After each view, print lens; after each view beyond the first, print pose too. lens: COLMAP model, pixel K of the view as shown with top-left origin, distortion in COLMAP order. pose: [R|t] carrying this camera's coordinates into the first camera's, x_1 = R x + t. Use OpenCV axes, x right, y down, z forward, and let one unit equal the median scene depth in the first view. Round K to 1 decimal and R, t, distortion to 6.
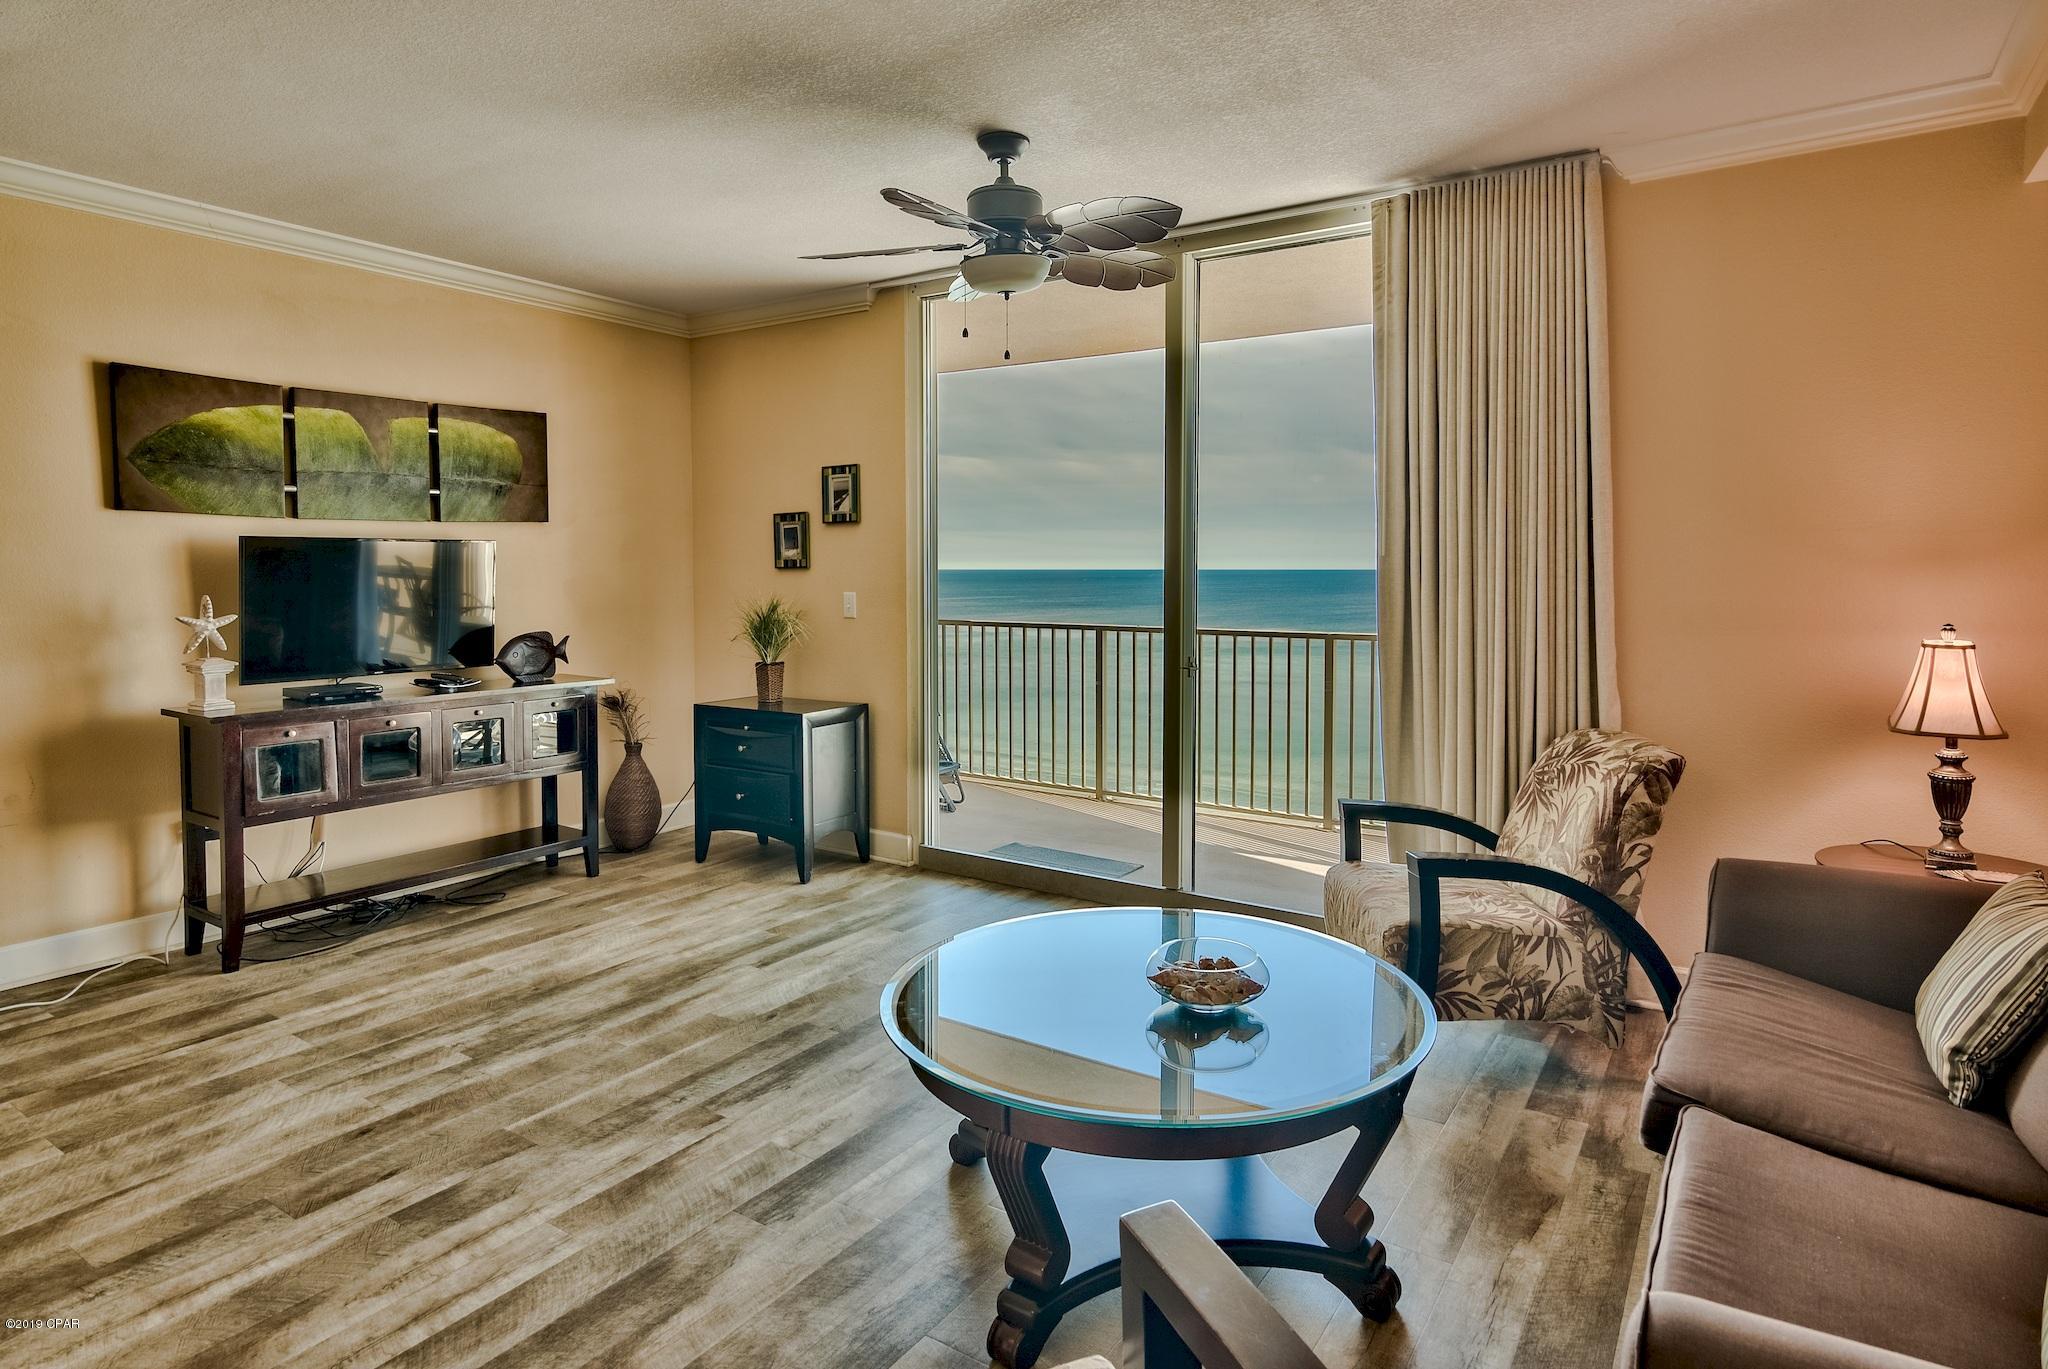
lens RADIAL K [[1105.1, 0, 1034.3], [0, 1105.1, 613.7], [0, 0, 1]] dist [0.007561, 0.000892]
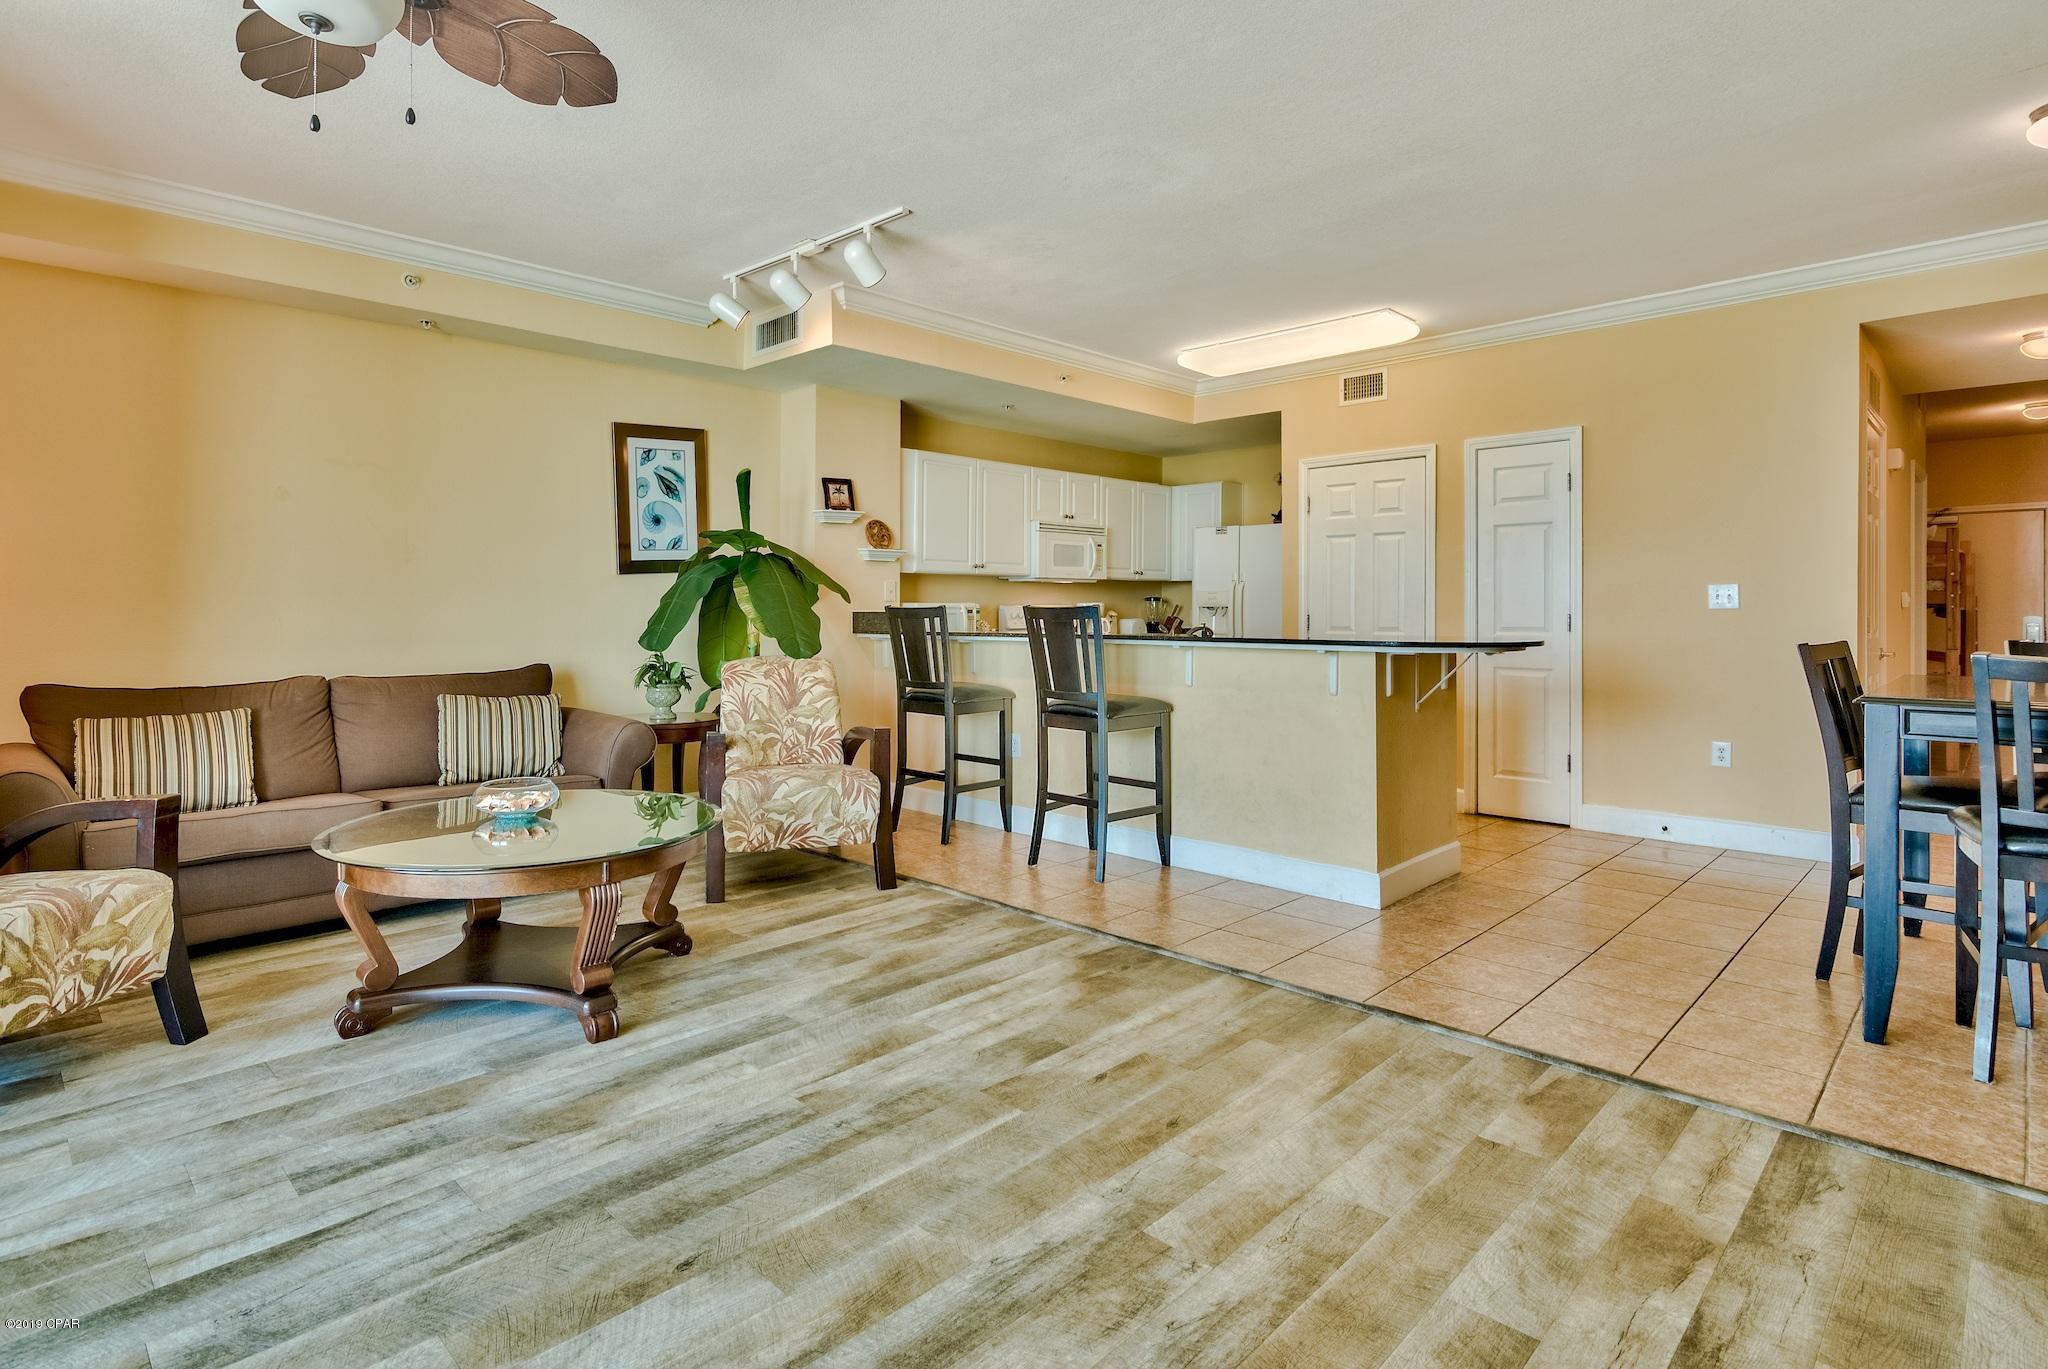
lens RADIAL K [[1034.4, 0, 890.0], [0, 1034.4, 601.6], [0, 0, 1]] dist [-0.002502, 0.000610]
pose [[-0.962777, 0.003489, 0.270274, -0.464177], [0.013324, 0.999314, 0.034563, 0.007124], [-0.269968, 0.036878, -0.962163, 1.412380]]
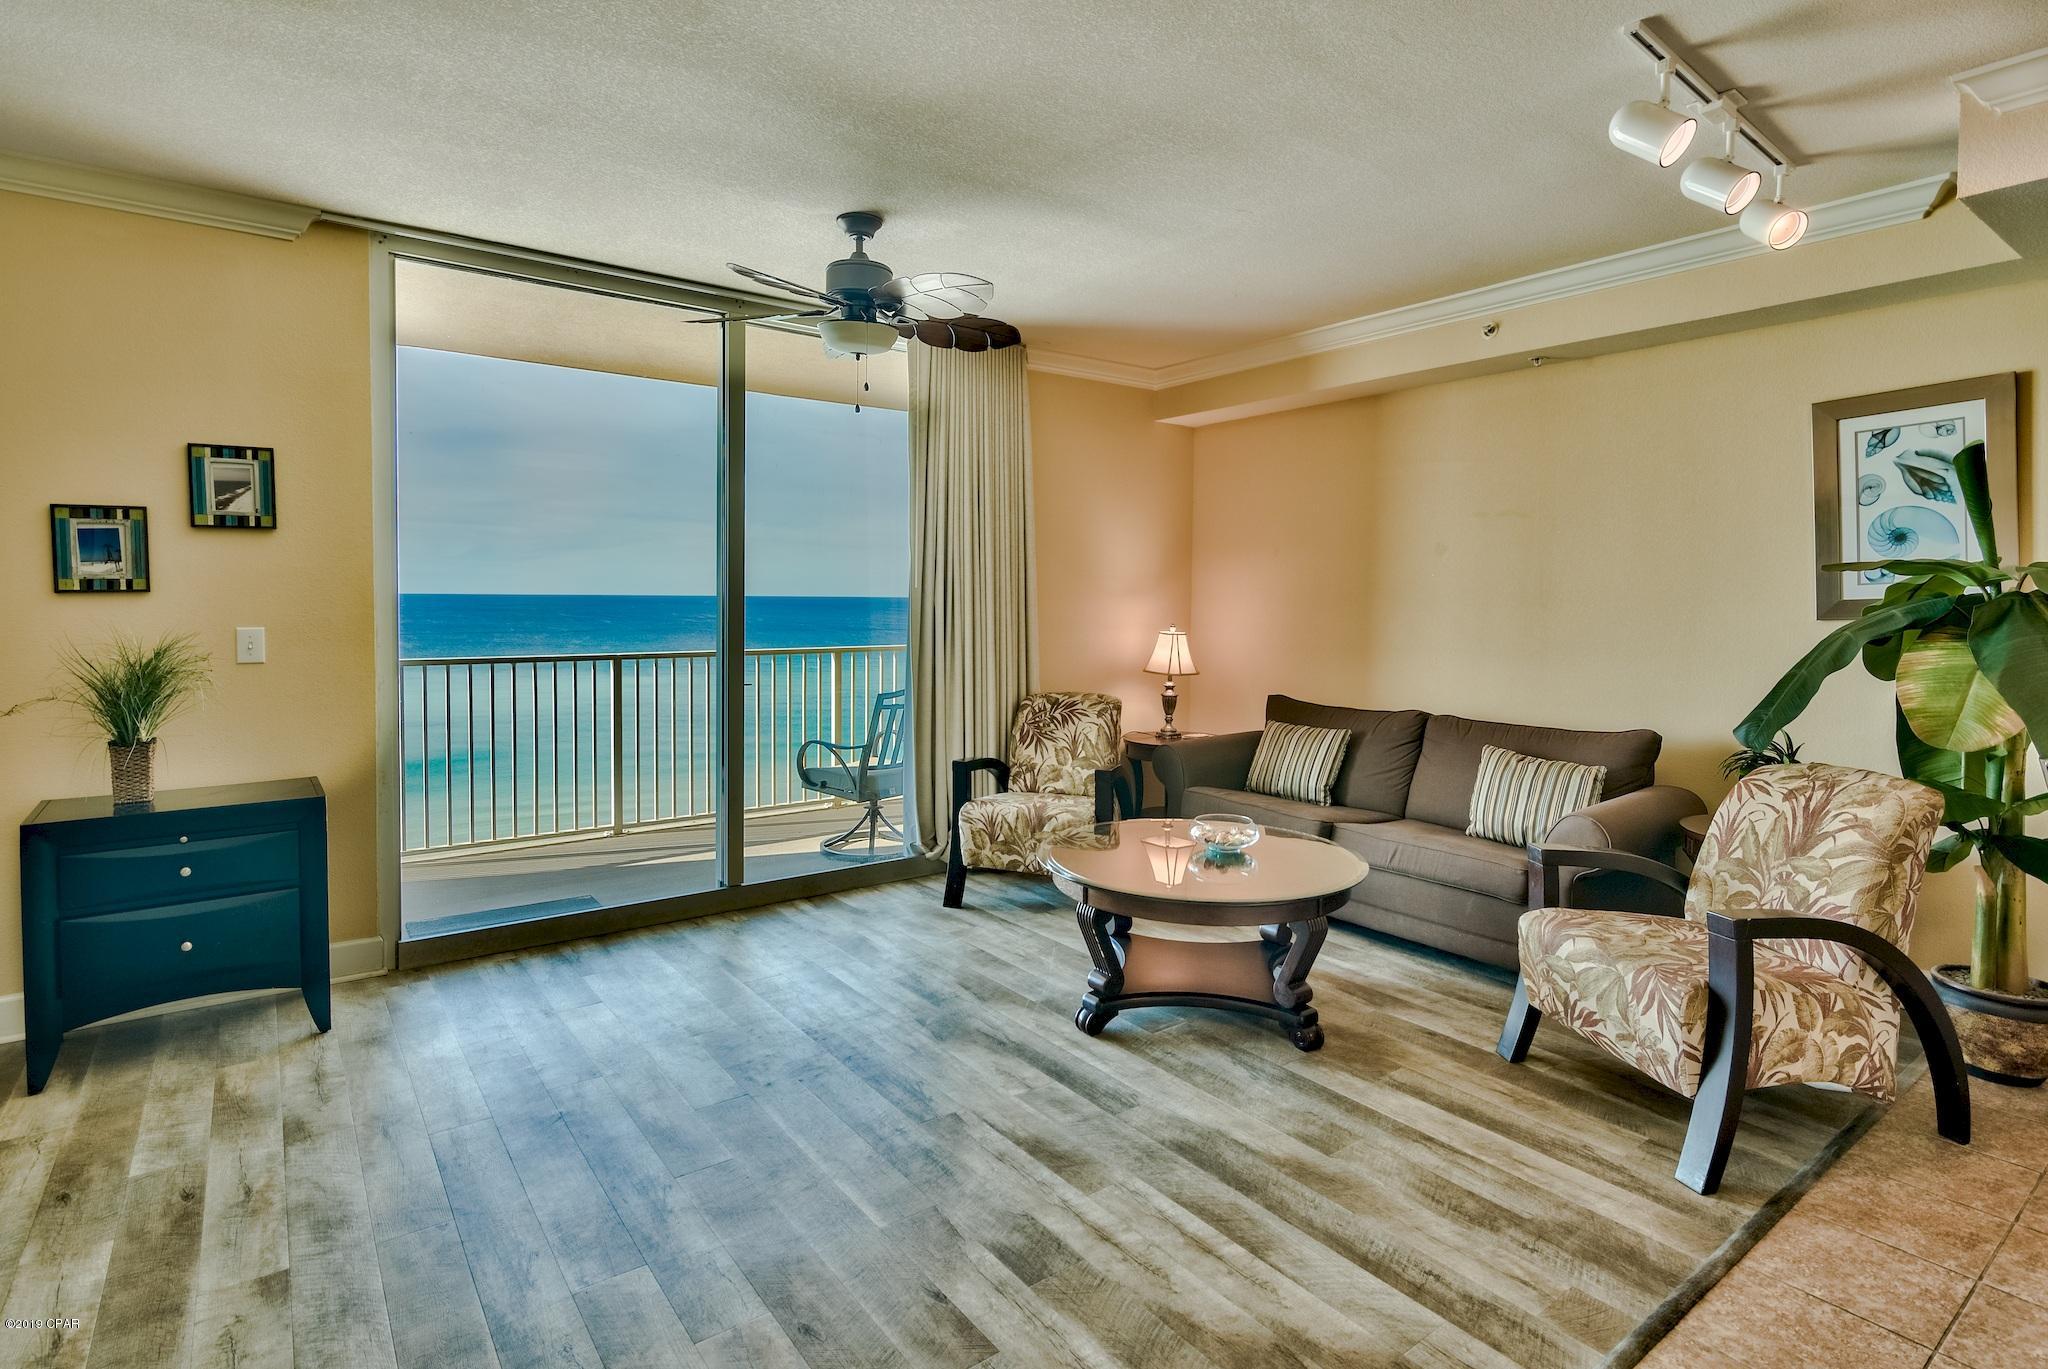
lens RADIAL K [[1018.7, 0, 1040.4], [0, 1018.7, 634.2], [0, 0, 1]] dist [-0.000358, -0.000658]
pose [[0.338552, -0.032773, 0.940377, -0.909752], [0.033100, 0.999190, 0.022906, -0.019511], [-0.940365, 0.023371, 0.339362, 0.454303]]
